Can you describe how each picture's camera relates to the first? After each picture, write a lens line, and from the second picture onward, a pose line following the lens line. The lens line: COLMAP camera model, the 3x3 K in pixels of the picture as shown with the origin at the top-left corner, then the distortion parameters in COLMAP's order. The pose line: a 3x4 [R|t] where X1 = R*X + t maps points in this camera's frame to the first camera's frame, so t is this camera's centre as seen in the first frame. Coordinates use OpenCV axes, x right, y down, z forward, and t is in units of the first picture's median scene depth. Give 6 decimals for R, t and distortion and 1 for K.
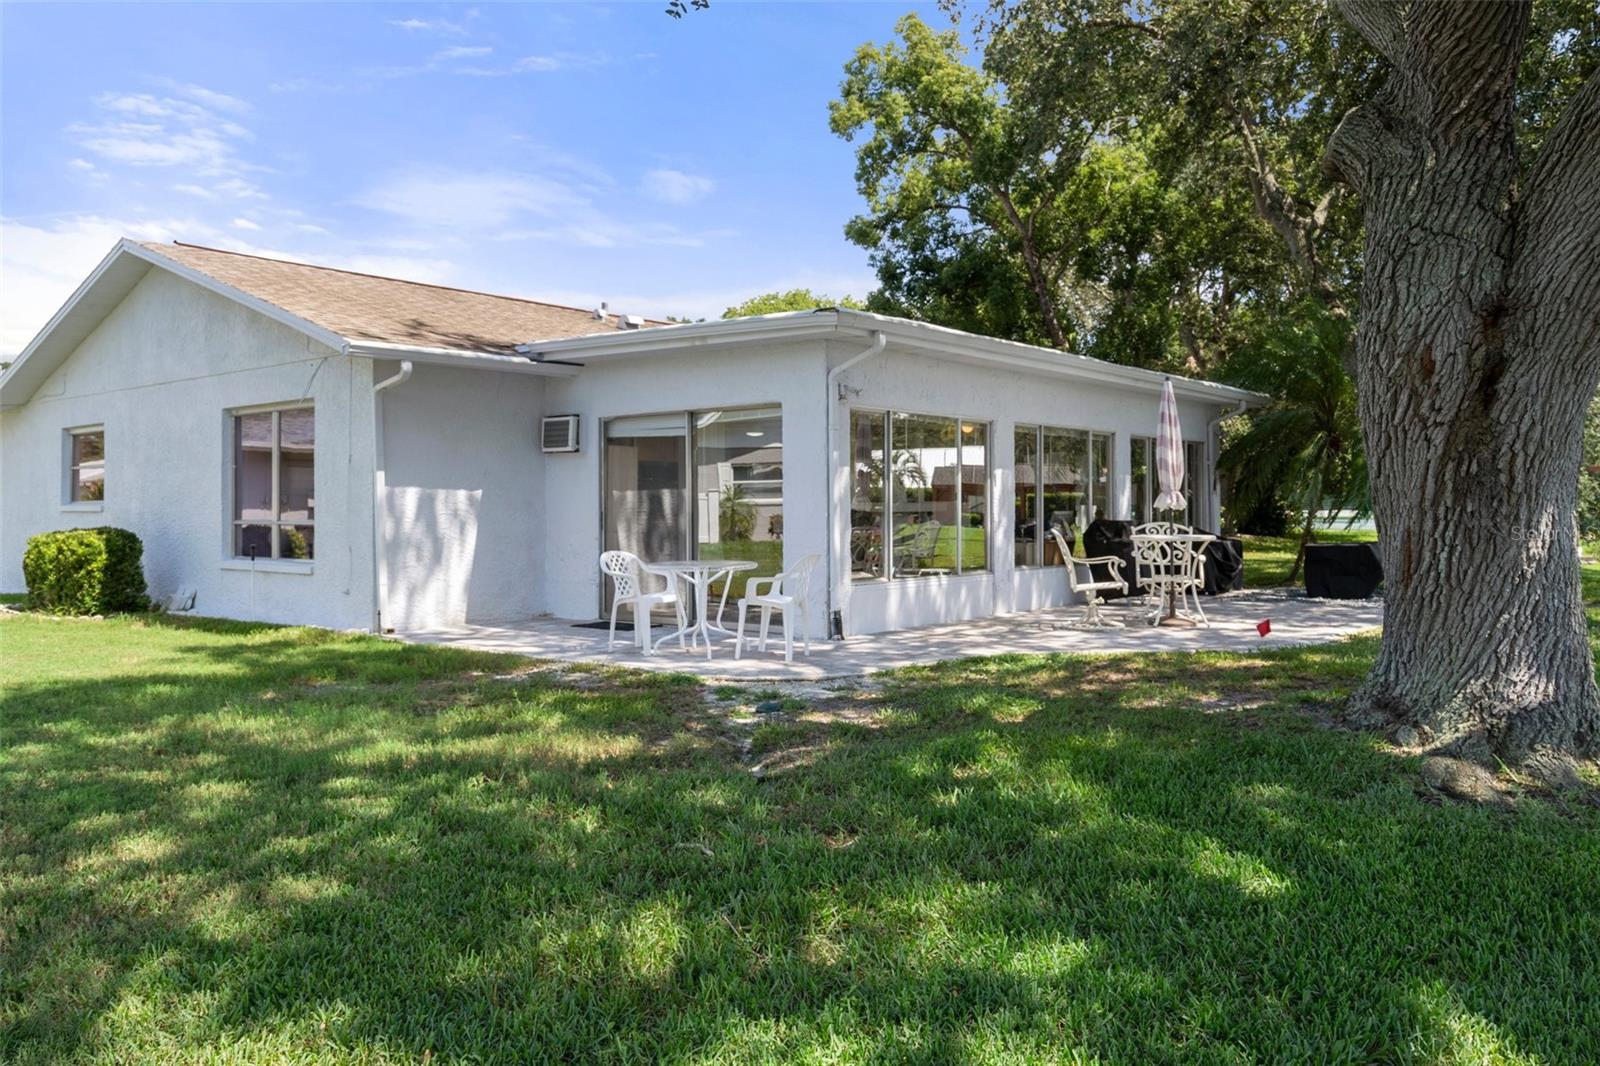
lens RADIAL K [[1228.1, 0, 800.0], [0, 1228.1, 533.0], [0, 0, 1]] dist [0.001663, 0.000099]
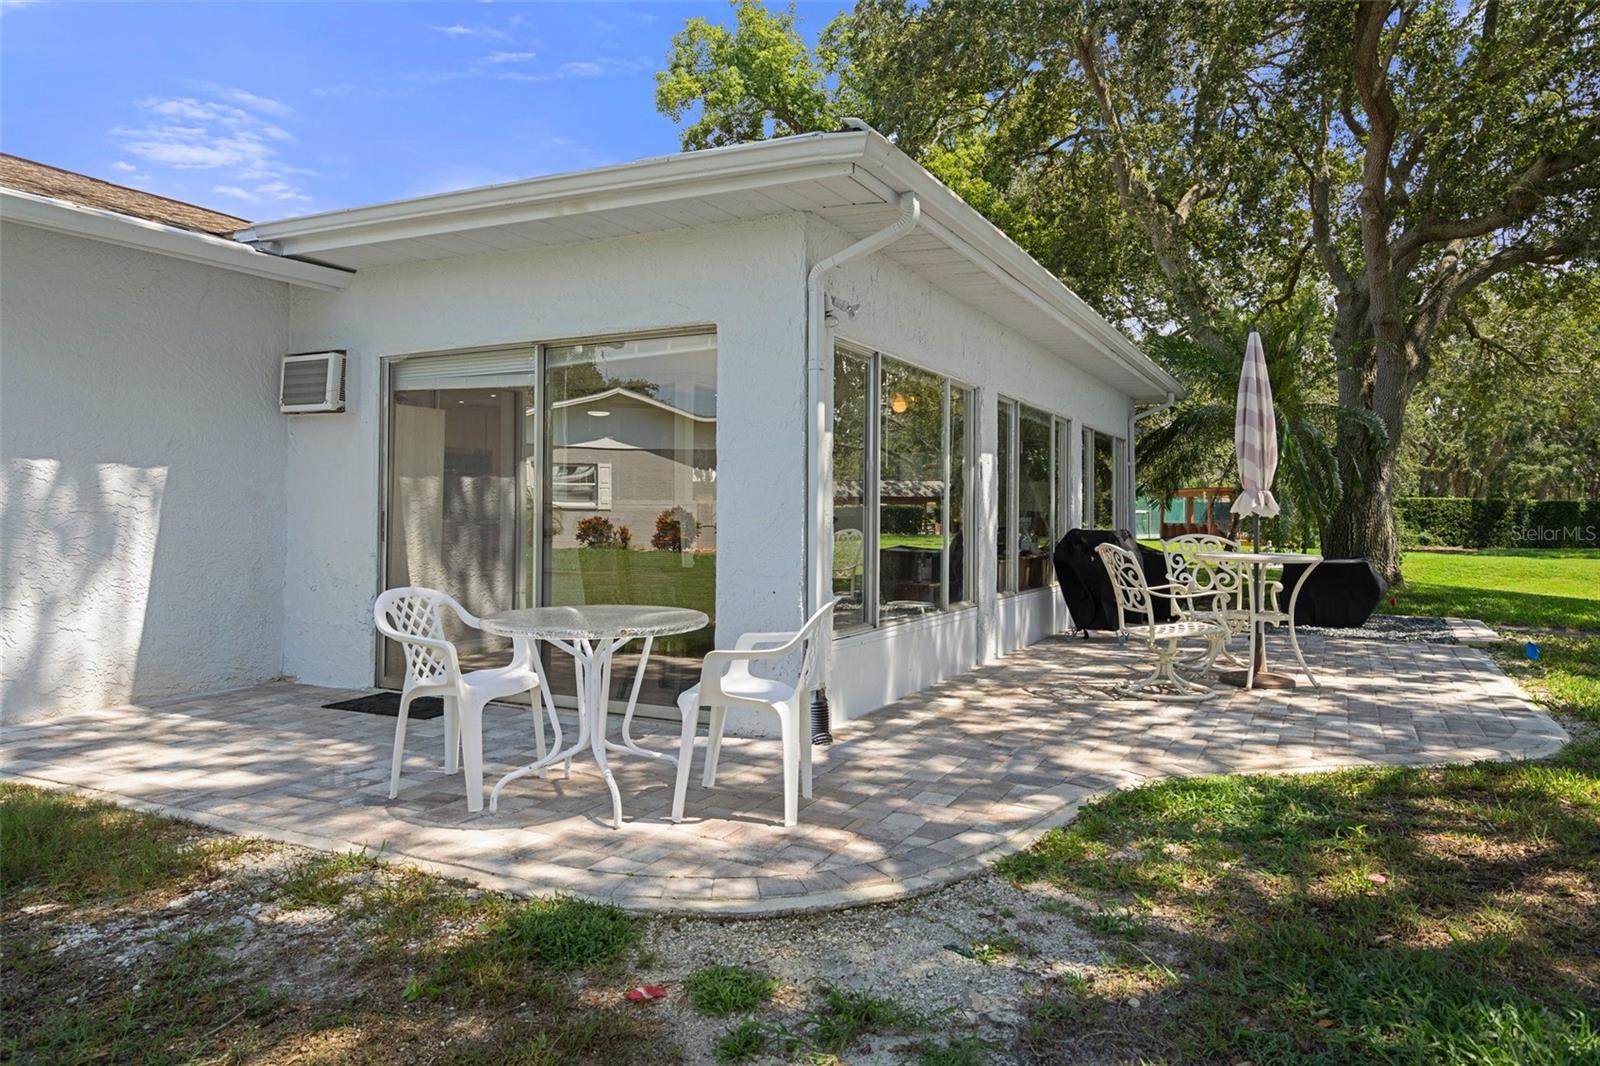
lens RADIAL K [[1057.7, 0, 797.8], [0, 1057.7, 501.6], [0, 0, 1]] dist [-0.023416, -0.000393]
pose [[0.978135, 0.010602, 0.207701, -0.069254], [-0.003674, 0.999425, -0.033712, -0.006178], [-0.207939, 0.032212, 0.977611, 0.449177]]
